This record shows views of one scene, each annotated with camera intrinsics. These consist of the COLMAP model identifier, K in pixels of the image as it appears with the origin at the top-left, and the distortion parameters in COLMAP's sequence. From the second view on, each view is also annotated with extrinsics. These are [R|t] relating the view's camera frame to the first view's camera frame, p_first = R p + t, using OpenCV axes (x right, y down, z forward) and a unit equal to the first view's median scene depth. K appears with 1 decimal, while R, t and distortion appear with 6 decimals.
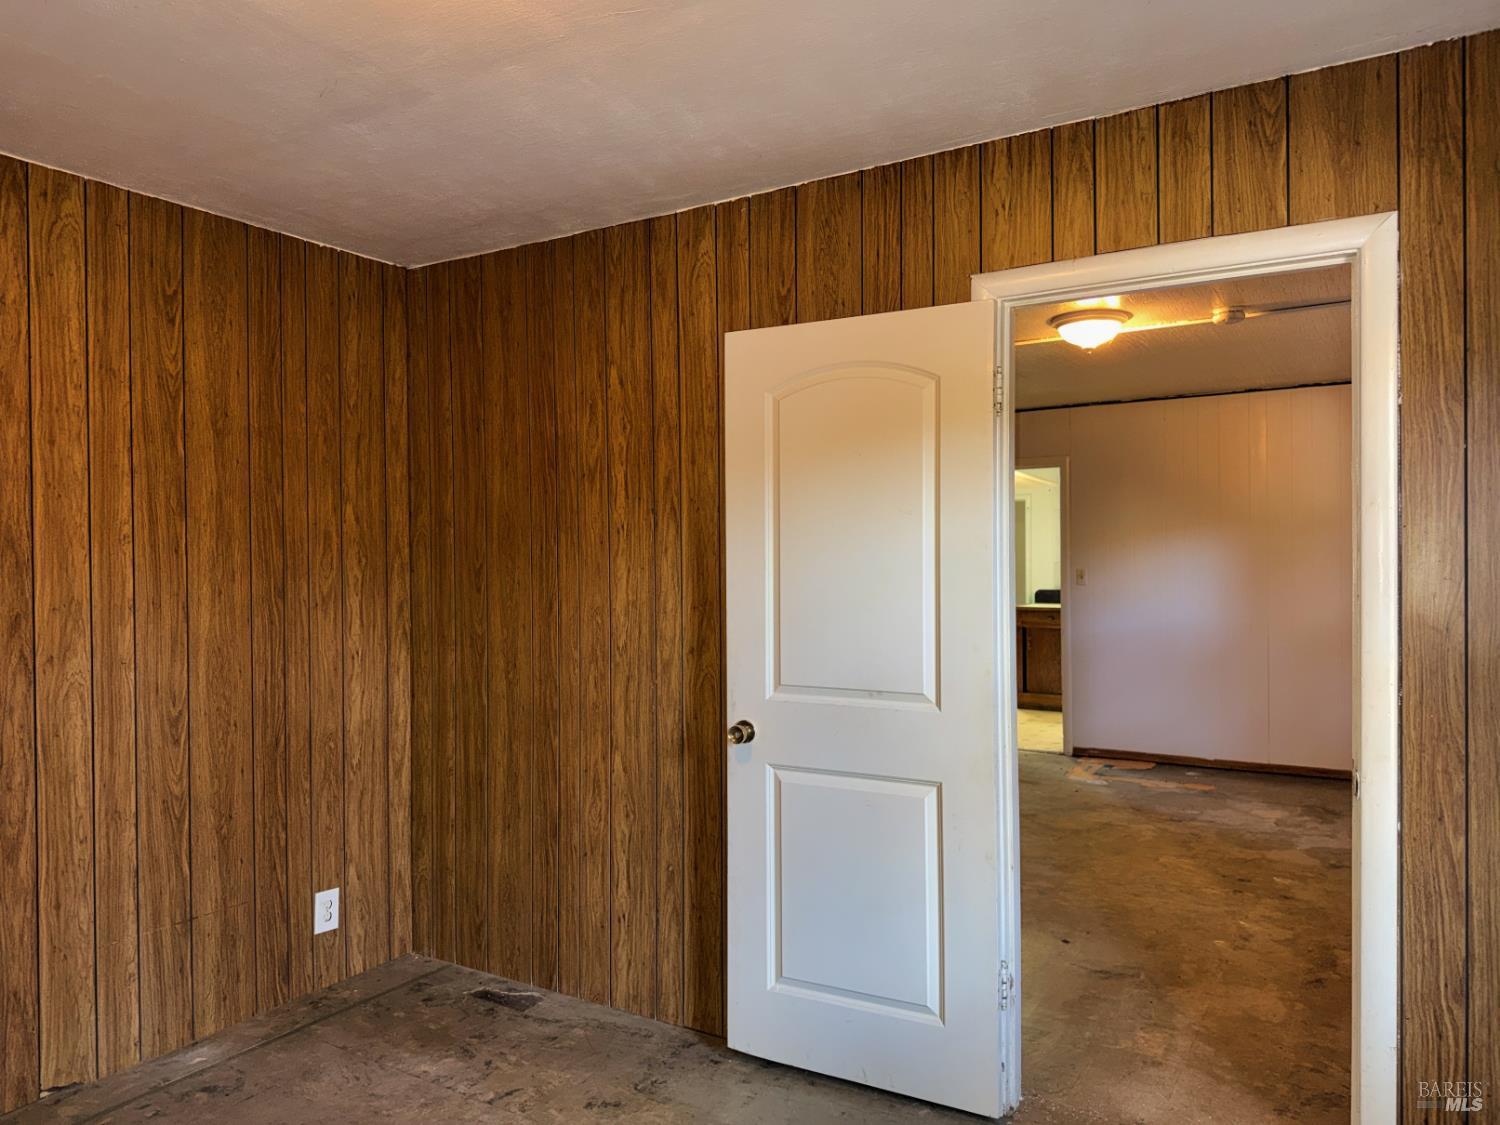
lens RADIAL K [[1064.0, 0, 745.9], [0, 1064.0, 567.7], [0, 0, 1]] dist [0.002226, -0.018489]
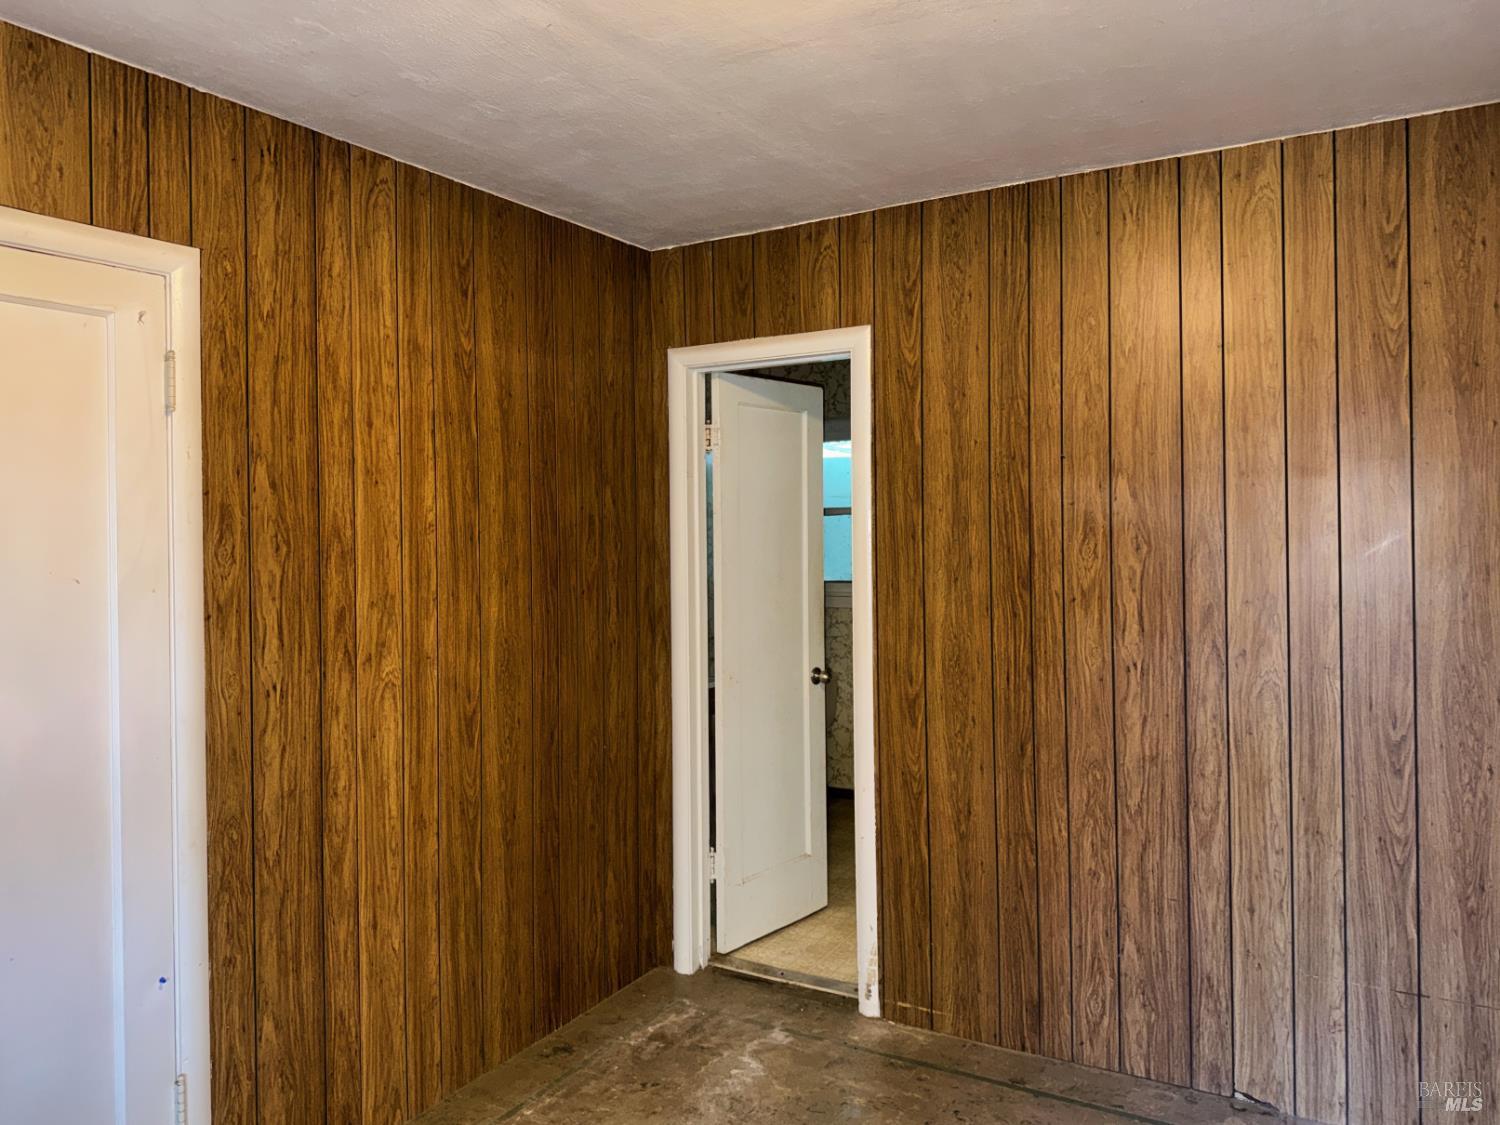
lens RADIAL K [[1064.0, 0, 745.9], [0, 1064.0, 567.7], [0, 0, 1]] dist [0.002226, -0.018489]
pose [[0.005591, 0.016852, -0.999842, 0.308587], [-0.017340, 0.999709, 0.016753, -0.000228], [0.999834, 0.017243, 0.005881, 0.527178]]
